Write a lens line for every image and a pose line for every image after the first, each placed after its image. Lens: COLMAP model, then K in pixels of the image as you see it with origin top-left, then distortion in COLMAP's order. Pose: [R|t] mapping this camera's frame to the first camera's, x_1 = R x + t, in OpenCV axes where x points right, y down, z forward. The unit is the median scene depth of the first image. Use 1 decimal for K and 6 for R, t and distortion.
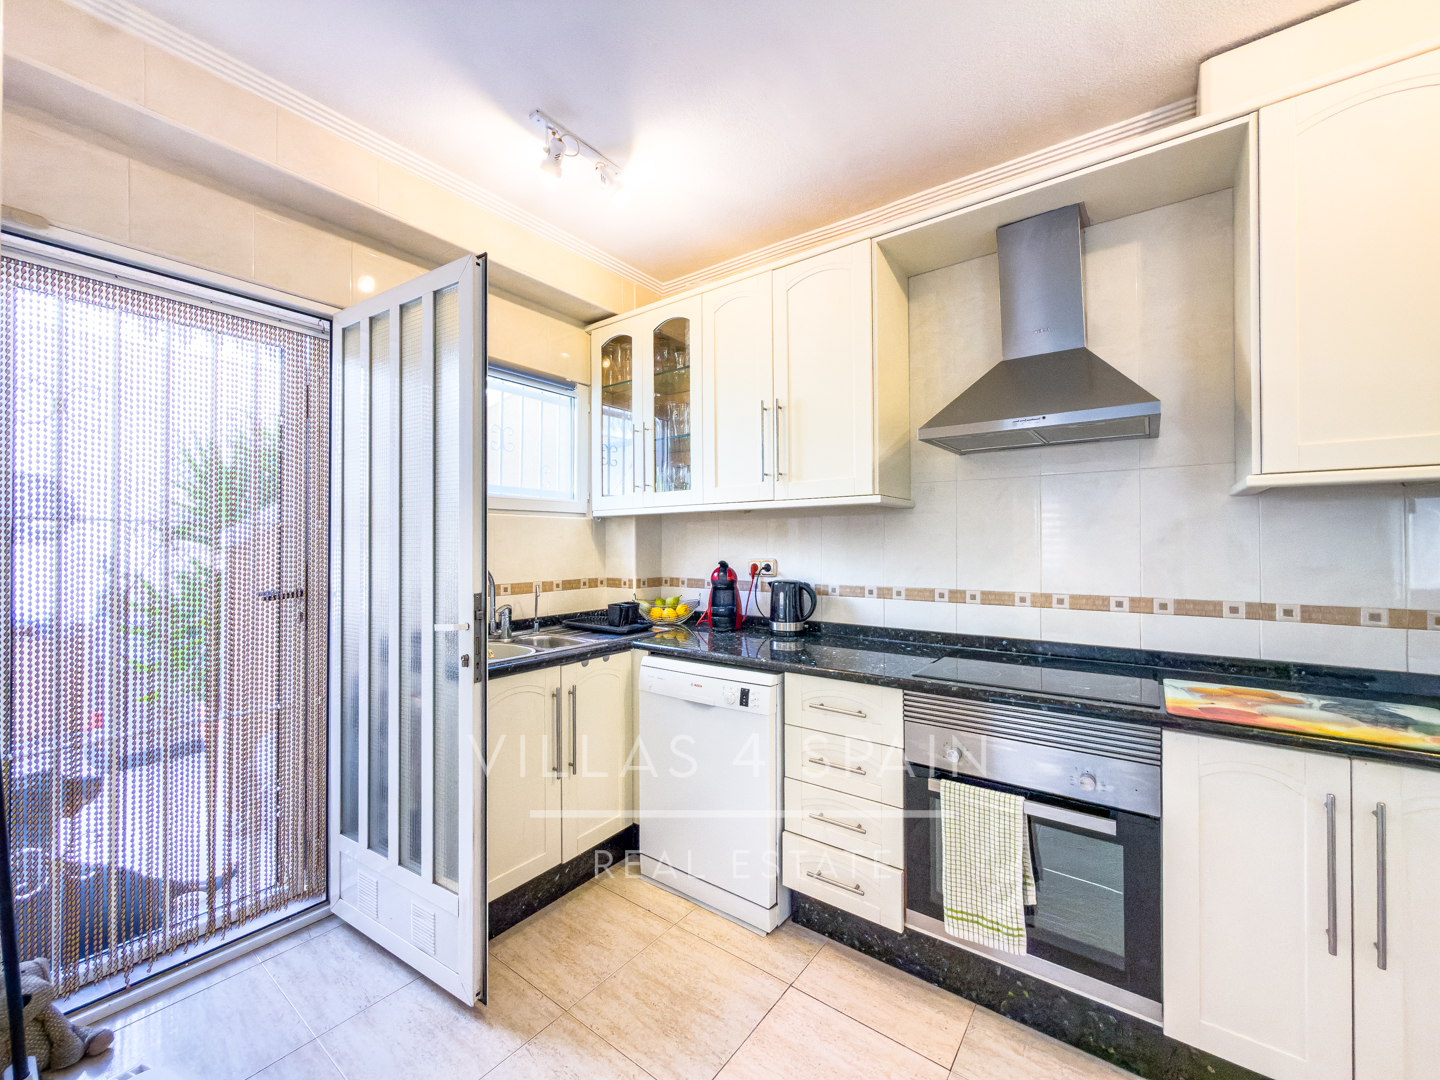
lens RADIAL K [[591.3, 0, 731.5], [0, 591.3, 534.5], [0, 0, 1]] dist [0.000854, 0.000428]
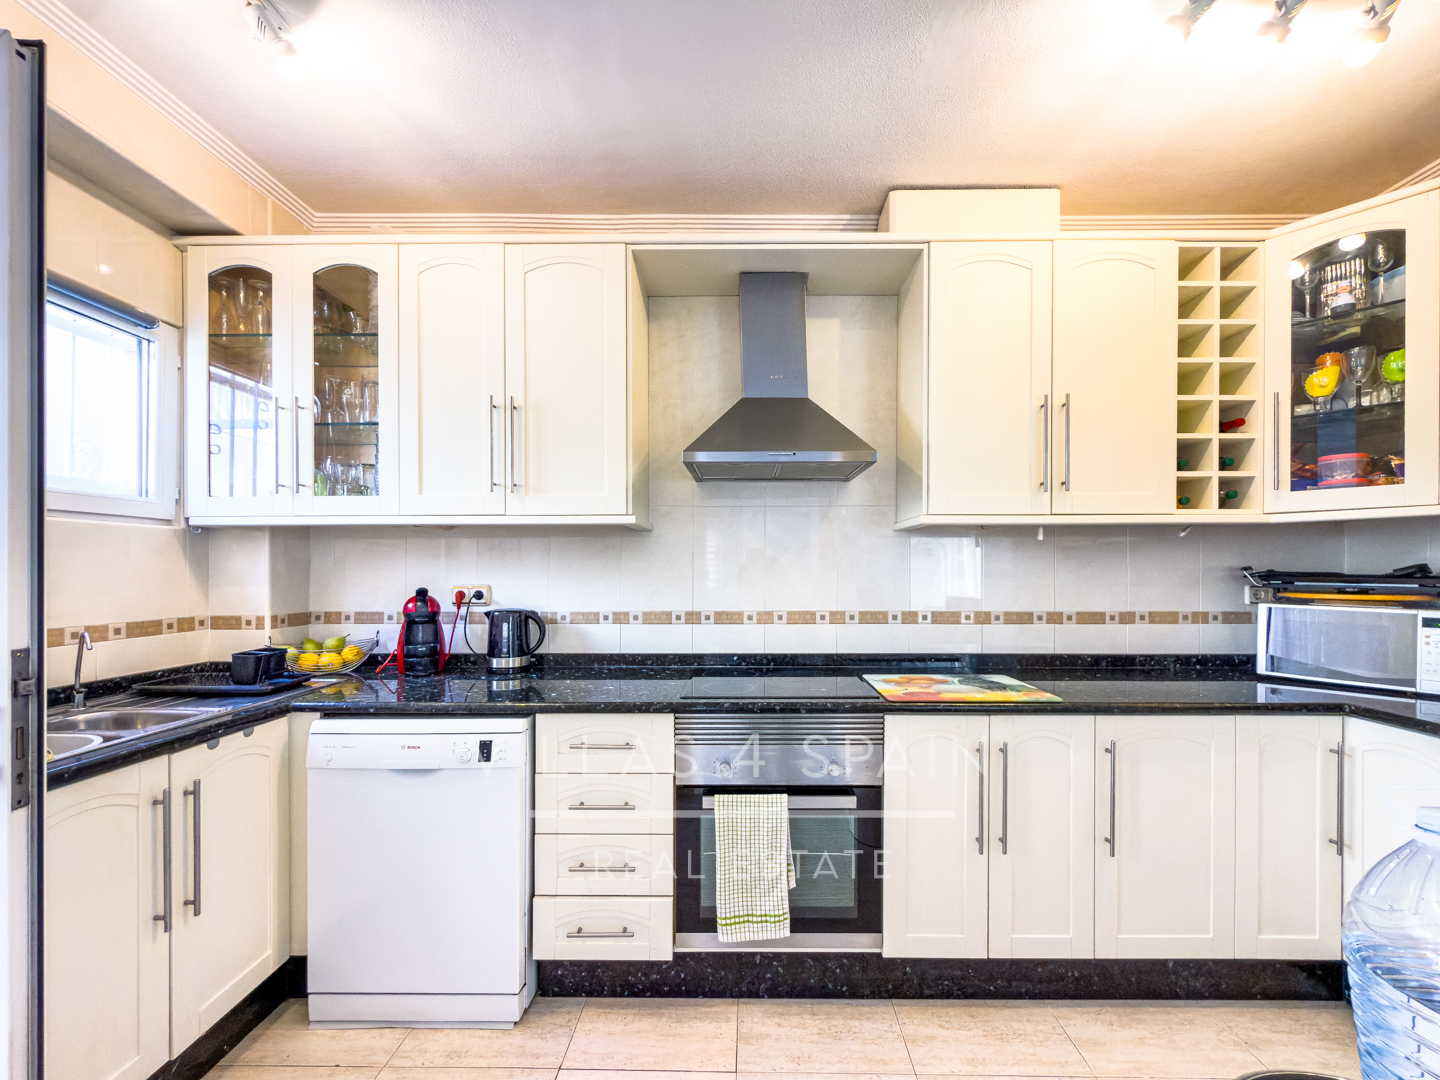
lens RADIAL K [[591.3, 0, 744.3], [0, 591.3, 567.9], [0, 0, 1]] dist [0.000854, 0.000428]
pose [[0.805402, 0.004000, 0.592715, -0.168816], [-0.009872, 0.999929, 0.006666, 0.009722], [-0.592647, -0.011220, 0.805385, 0.117192]]
